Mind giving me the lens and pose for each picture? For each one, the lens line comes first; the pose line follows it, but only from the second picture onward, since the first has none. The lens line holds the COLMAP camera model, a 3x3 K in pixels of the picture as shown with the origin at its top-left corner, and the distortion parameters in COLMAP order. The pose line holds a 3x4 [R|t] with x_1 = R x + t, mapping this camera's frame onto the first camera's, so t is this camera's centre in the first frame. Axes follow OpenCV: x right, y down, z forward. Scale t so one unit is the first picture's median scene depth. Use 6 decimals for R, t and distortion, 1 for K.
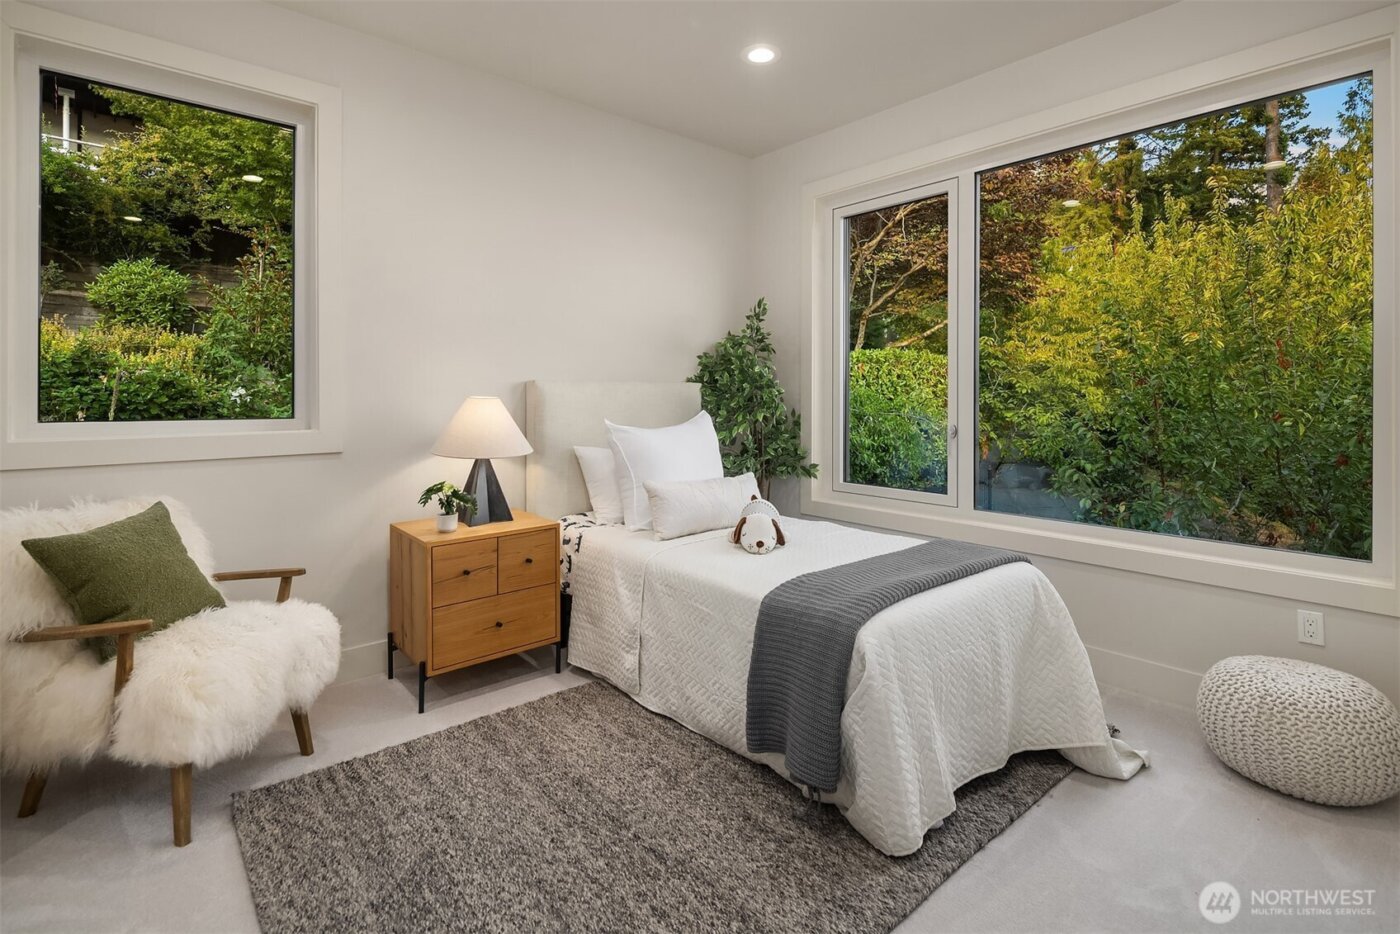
lens RADIAL K [[679.1, 0, 706.1], [0, 679.1, 456.0], [0, 0, 1]] dist [0.003744, -0.002247]
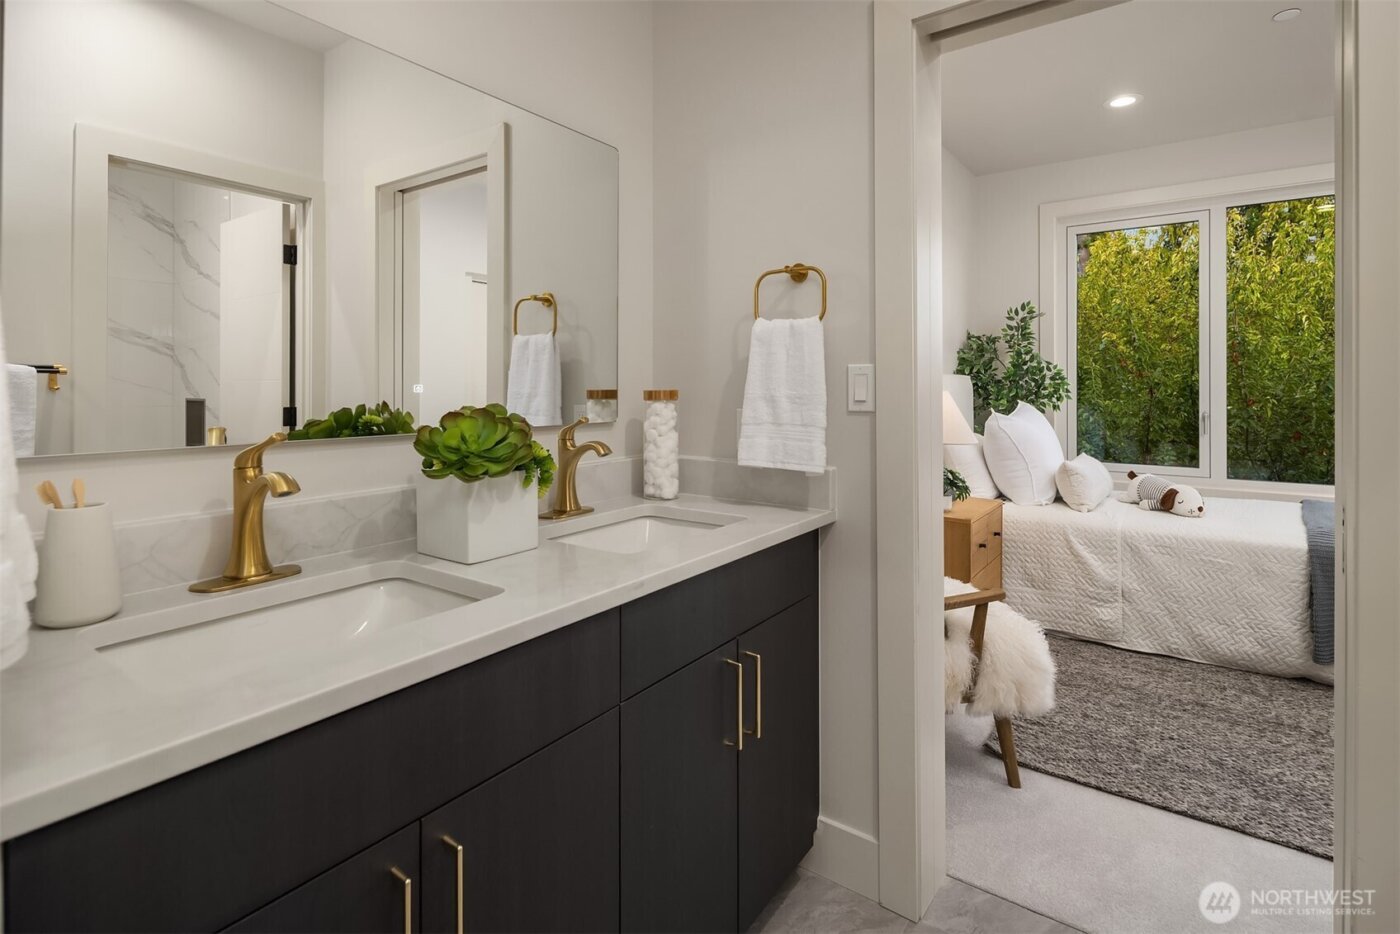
lens RADIAL K [[679.1, 0, 706.5], [0, 679.1, 454.2], [0, 0, 1]] dist [0.003744, -0.002247]
pose [[0.971729, -0.024081, 0.234869, -1.144824], [0.021392, 0.999673, 0.013991, -0.006236], [-0.235129, -0.008572, 0.971926, 0.019263]]
